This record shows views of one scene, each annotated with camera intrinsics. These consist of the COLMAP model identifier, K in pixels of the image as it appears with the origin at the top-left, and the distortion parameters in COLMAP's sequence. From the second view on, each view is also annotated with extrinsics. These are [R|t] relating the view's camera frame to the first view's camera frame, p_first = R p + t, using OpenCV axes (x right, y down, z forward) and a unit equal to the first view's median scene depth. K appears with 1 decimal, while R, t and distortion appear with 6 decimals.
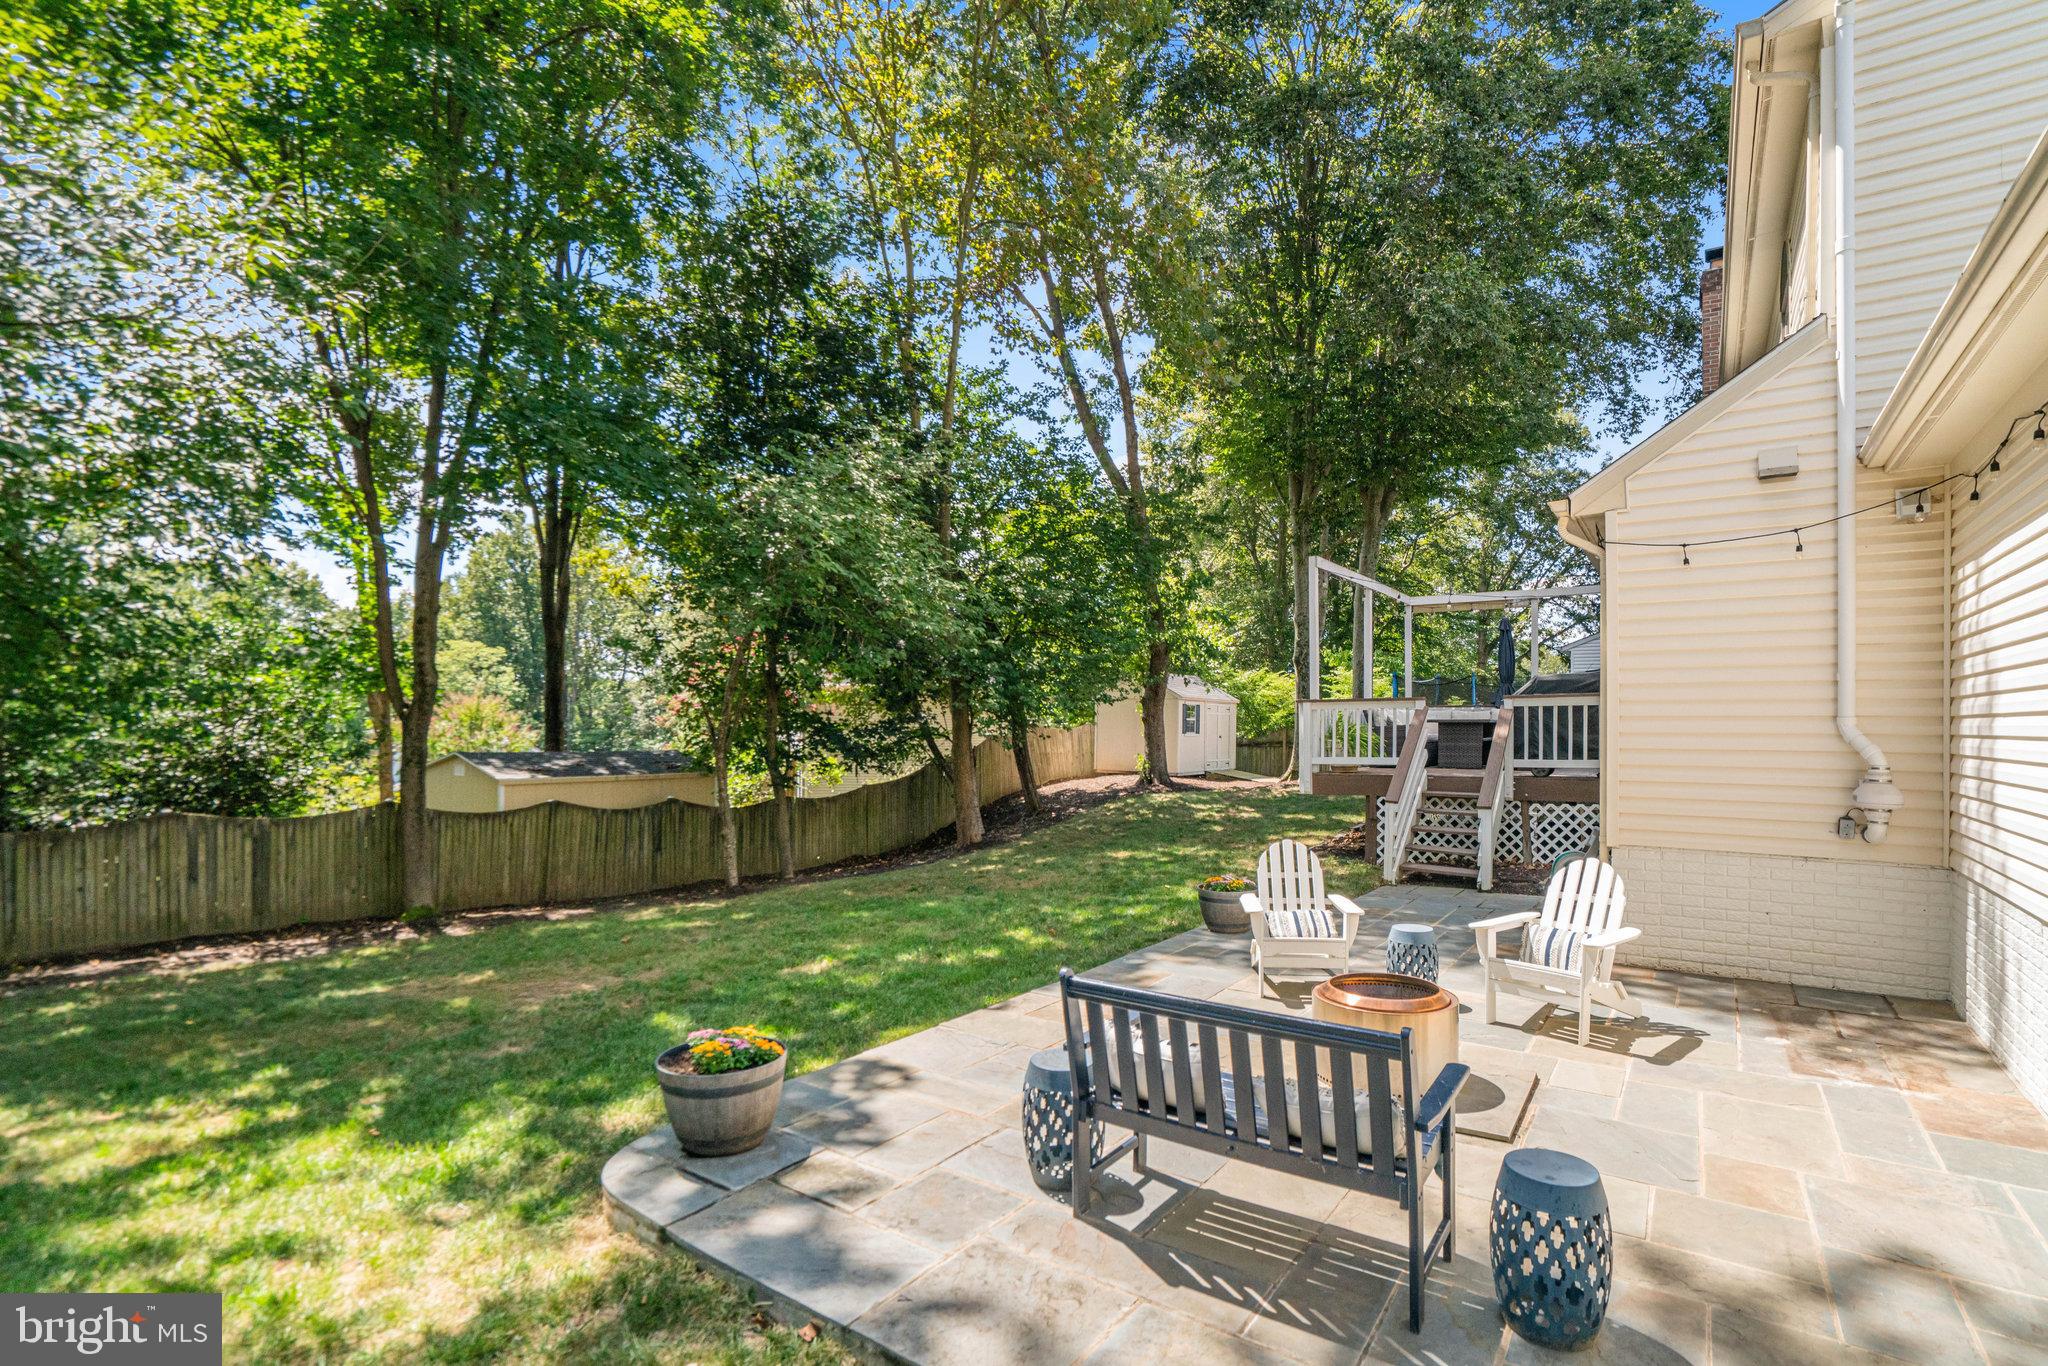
lens RADIAL K [[956.9, 0, 1028.8], [0, 956.9, 715.3], [0, 0, 1]] dist [-0.001991, -0.000383]
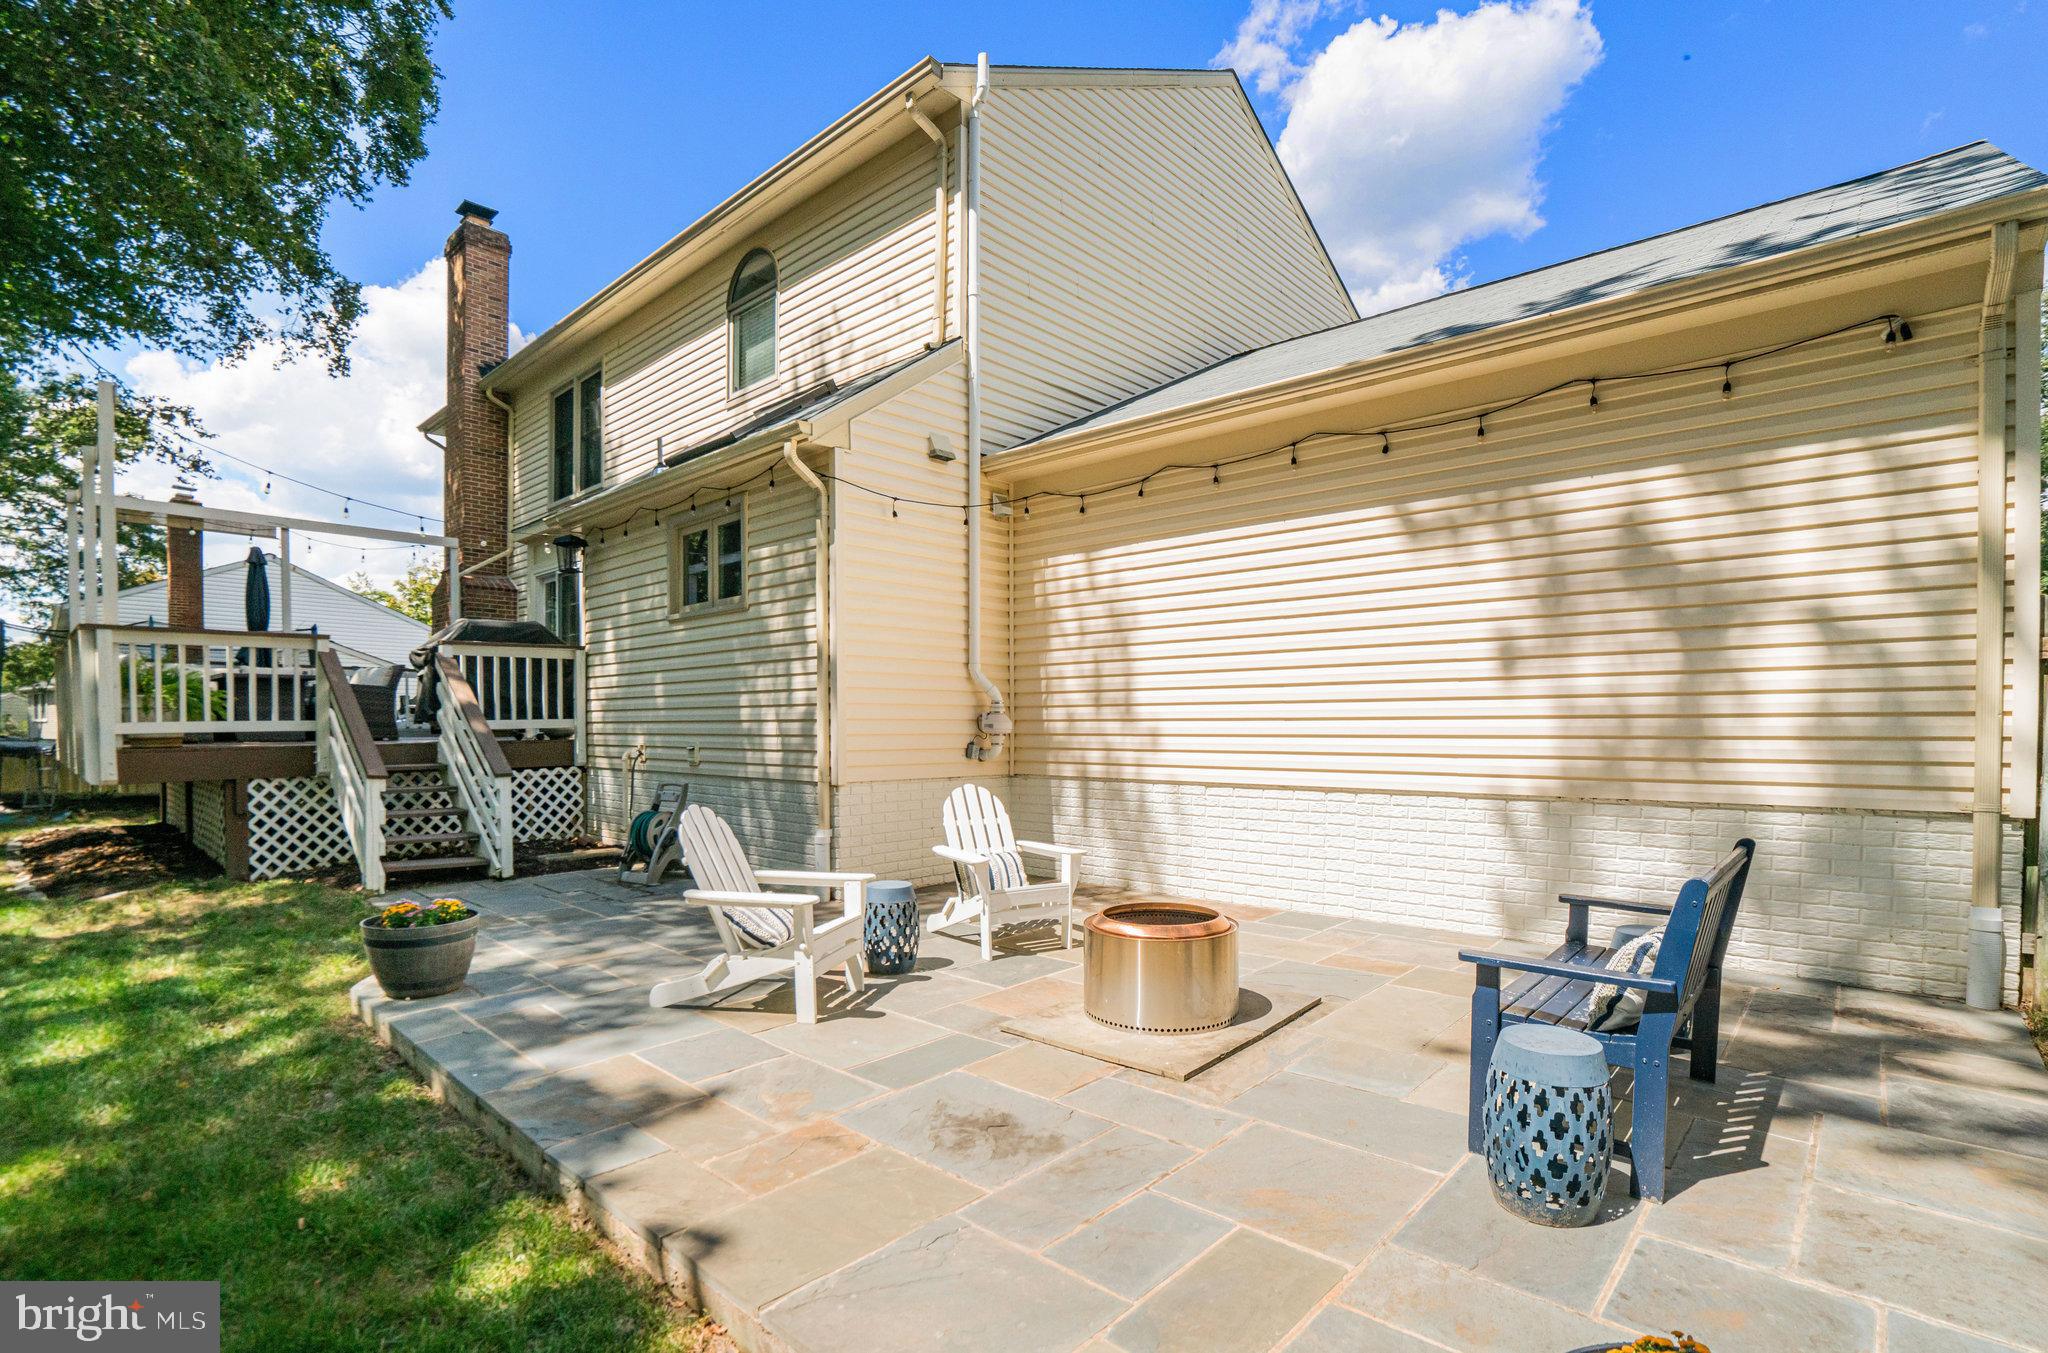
lens RADIAL K [[949.9, 0, 1022.5], [0, 949.9, 727.8], [0, 0, 1]] dist [-0.016504, 0.000088]
pose [[0.132700, -0.008366, 0.991121, -0.334173], [-0.008906, 0.999914, 0.009633, 0.064071], [-0.991116, -0.010105, 0.132614, 0.666388]]
